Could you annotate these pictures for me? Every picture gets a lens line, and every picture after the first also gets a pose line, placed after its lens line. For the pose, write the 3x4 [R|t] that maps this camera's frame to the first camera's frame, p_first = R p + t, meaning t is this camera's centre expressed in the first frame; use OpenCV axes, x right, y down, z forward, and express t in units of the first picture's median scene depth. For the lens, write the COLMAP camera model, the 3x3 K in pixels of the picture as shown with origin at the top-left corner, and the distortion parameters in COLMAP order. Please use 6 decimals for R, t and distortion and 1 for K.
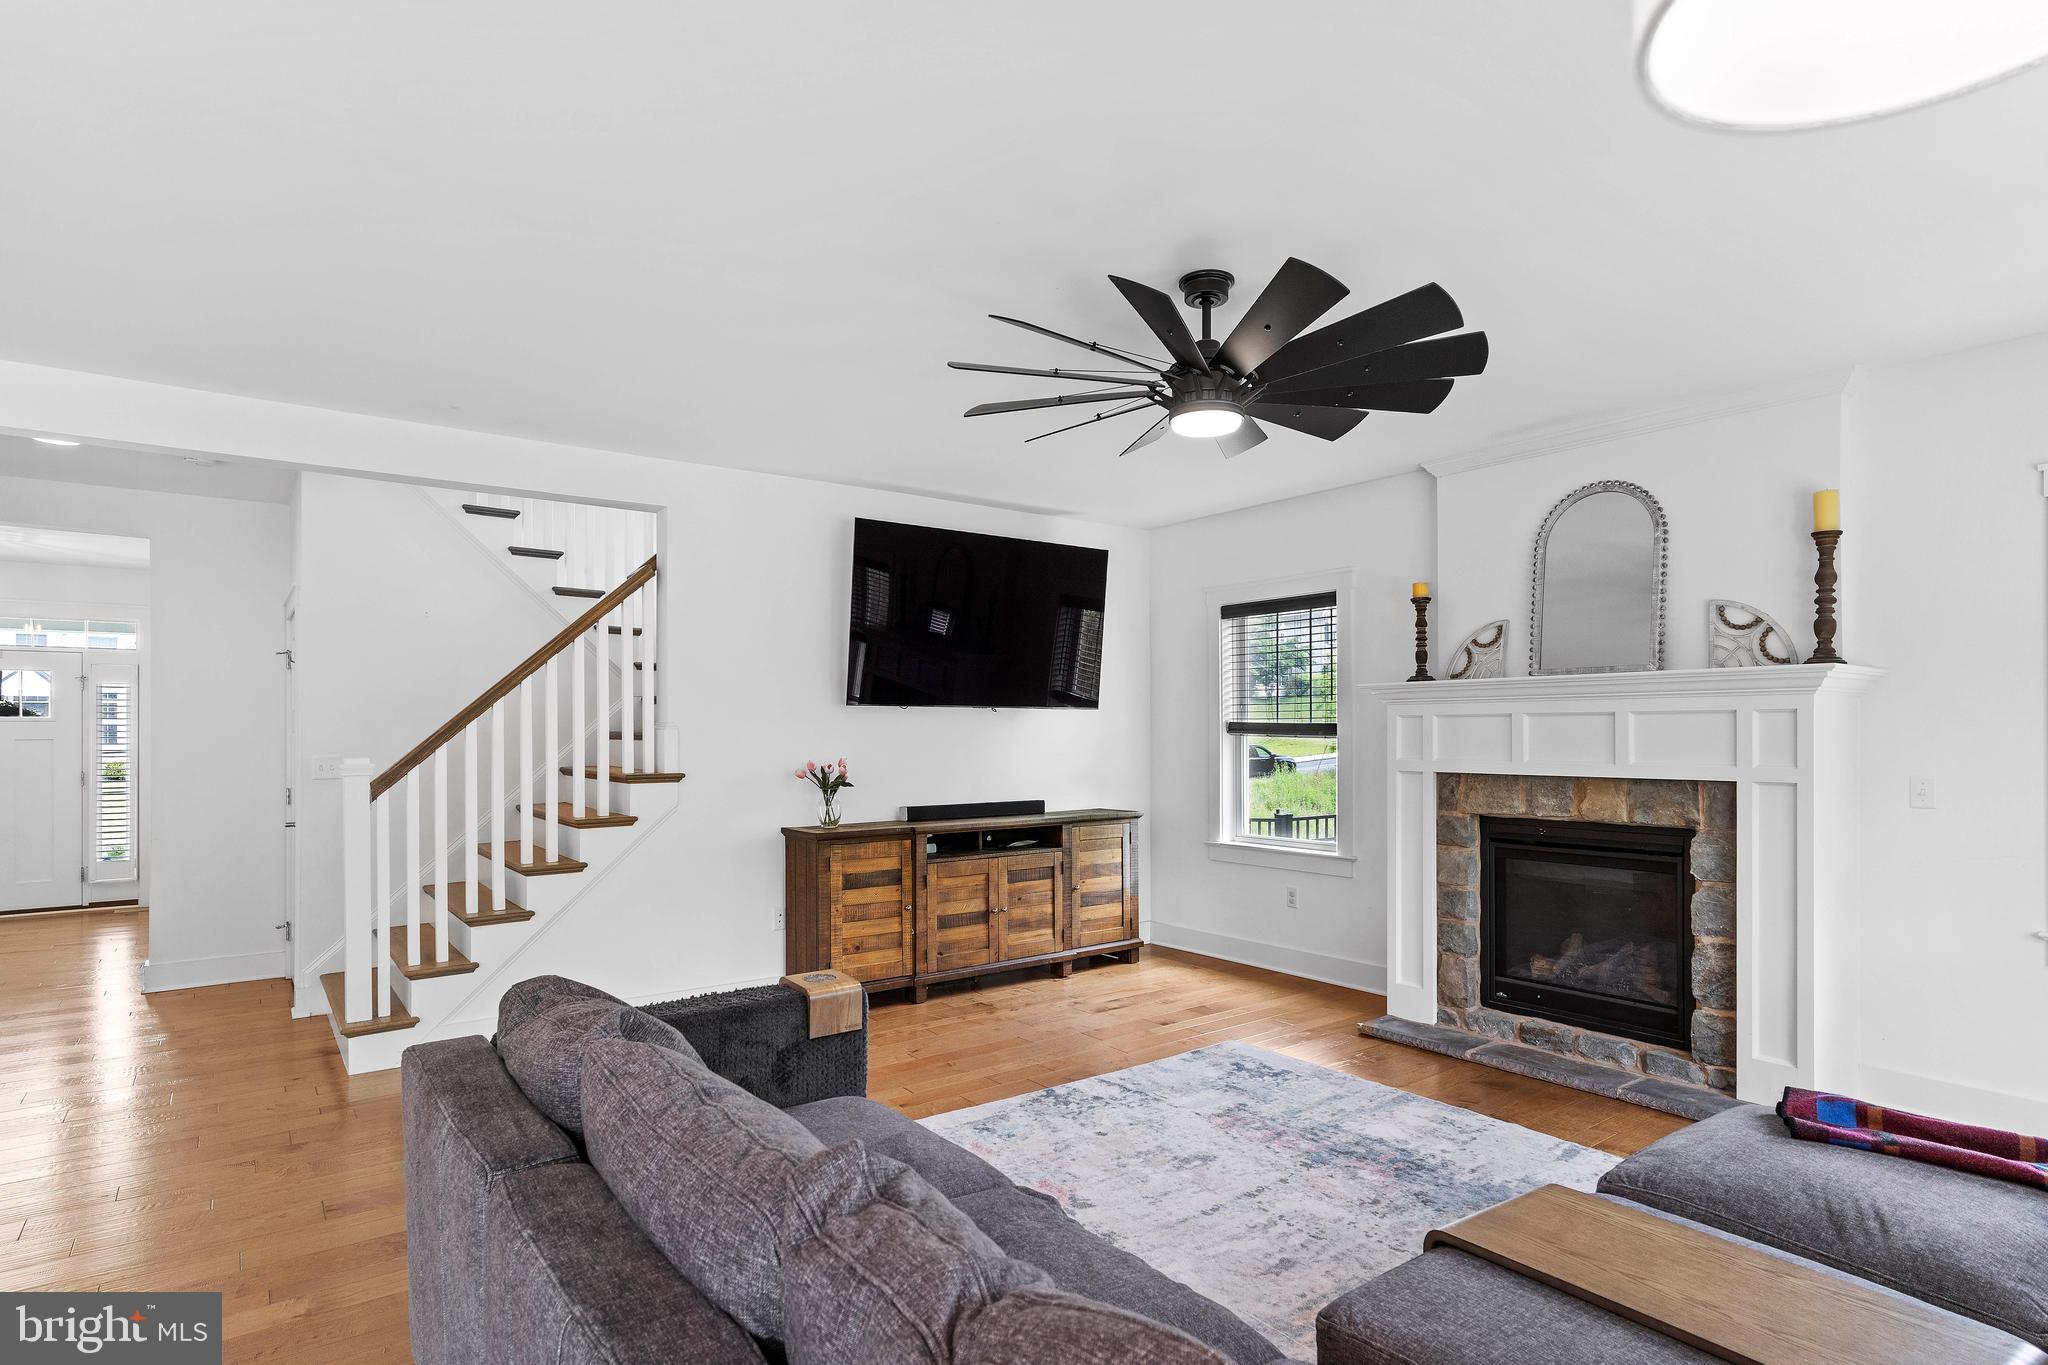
lens RADIAL K [[1064.0, 0, 1039.2], [0, 1064.0, 718.3], [0, 0, 1]] dist [-0.005537, 0.003158]
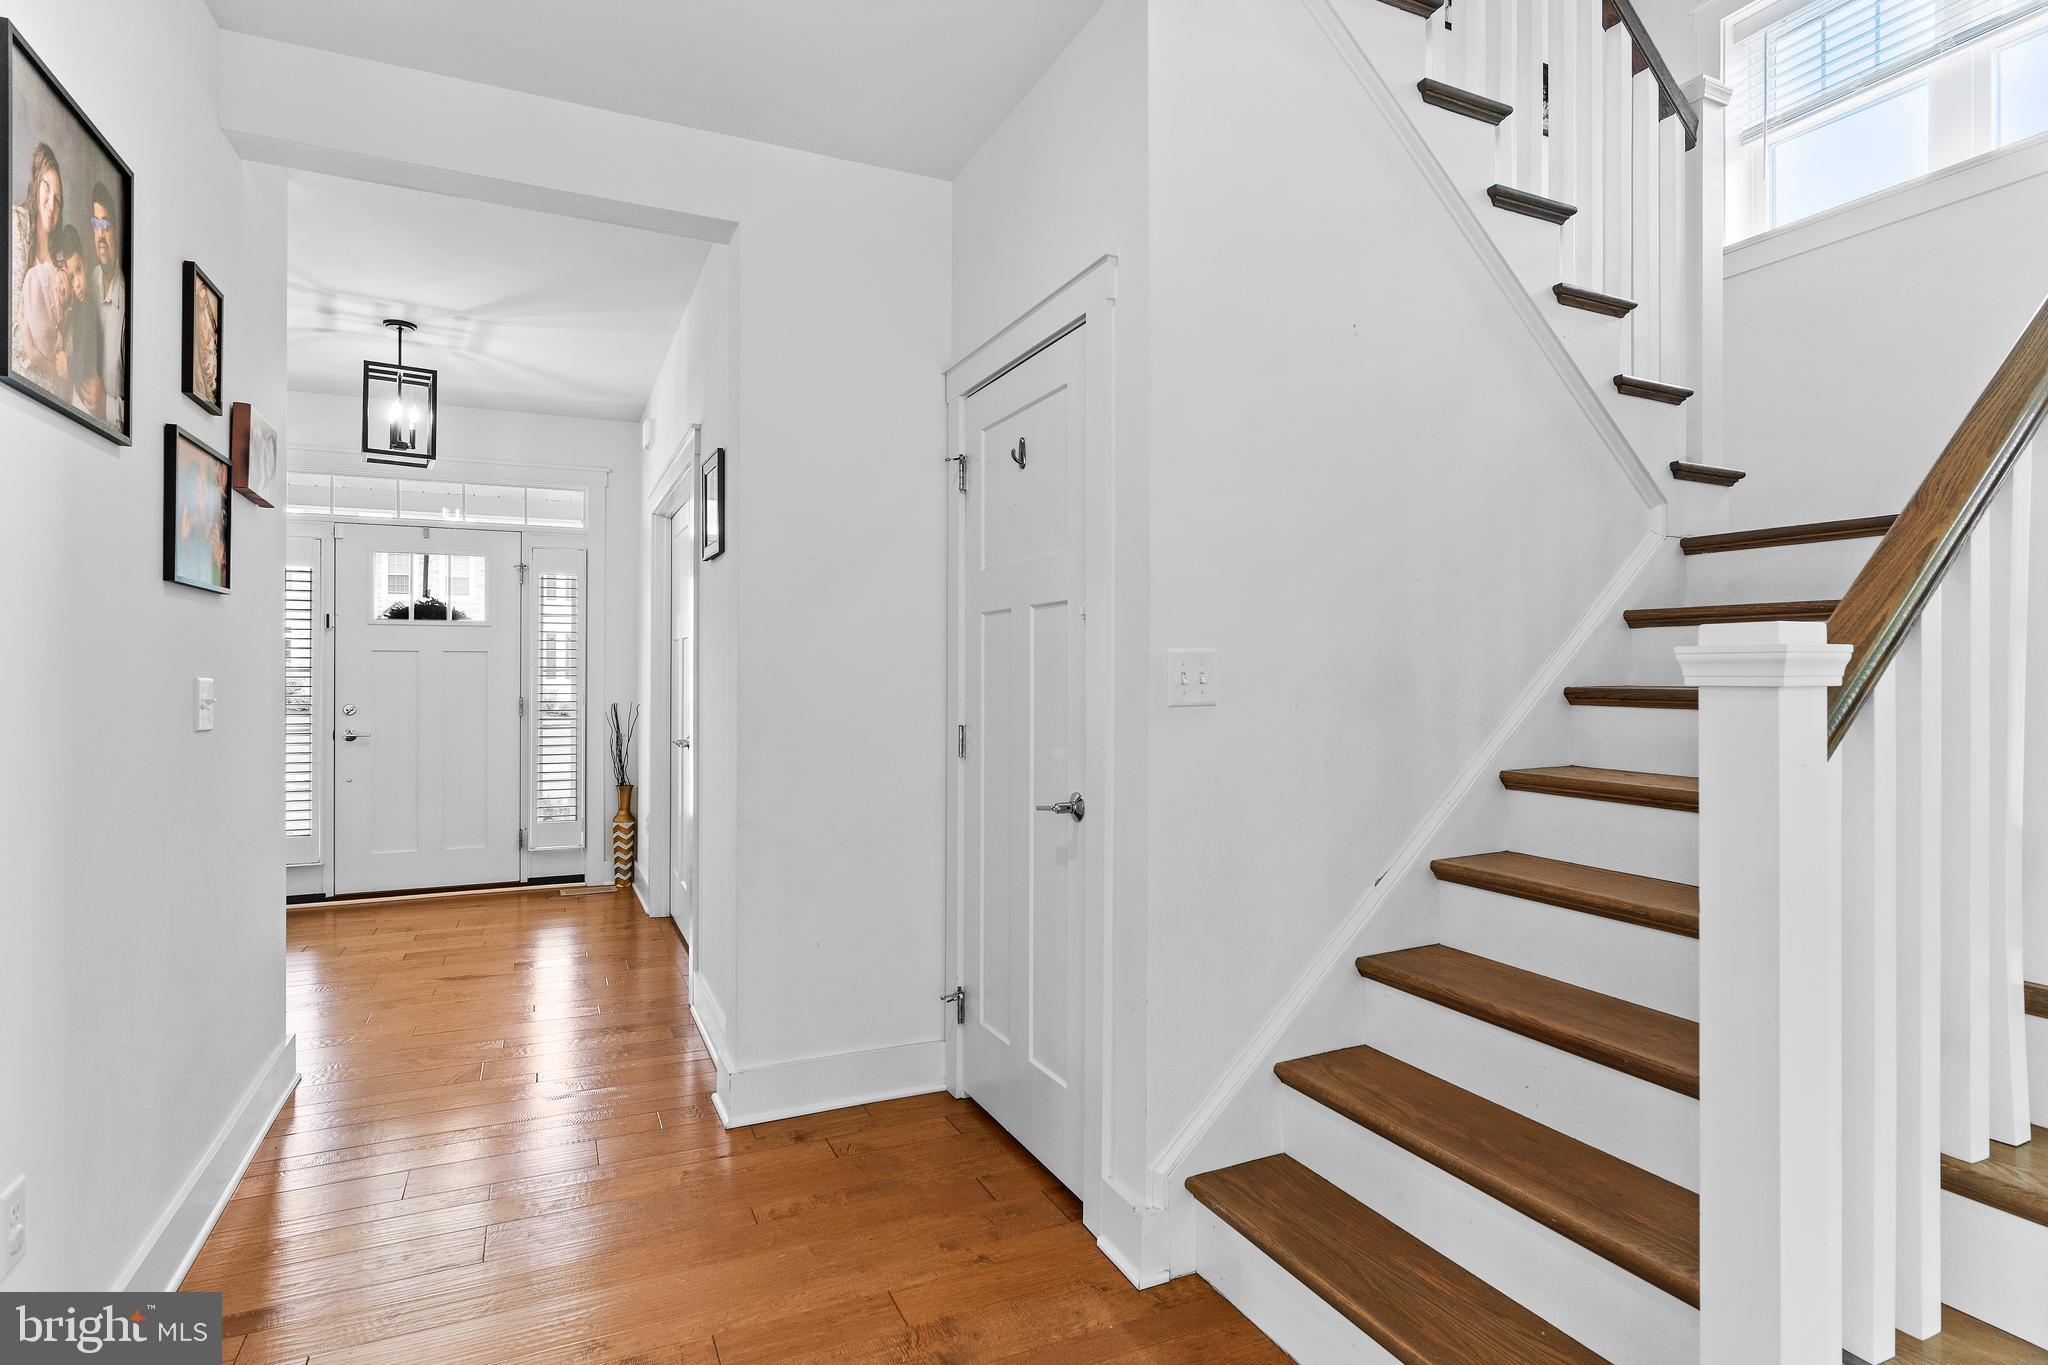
lens RADIAL K [[1064.0, 0, 1023.5], [0, 1064.0, 674.9], [0, 0, 1]] dist [-0.005537, 0.003158]
pose [[0.976133, 0.009634, -0.216962, -0.412123], [-0.008162, 0.999937, 0.007679, 0.027103], [0.217022, -0.005724, 0.976150, 0.369287]]
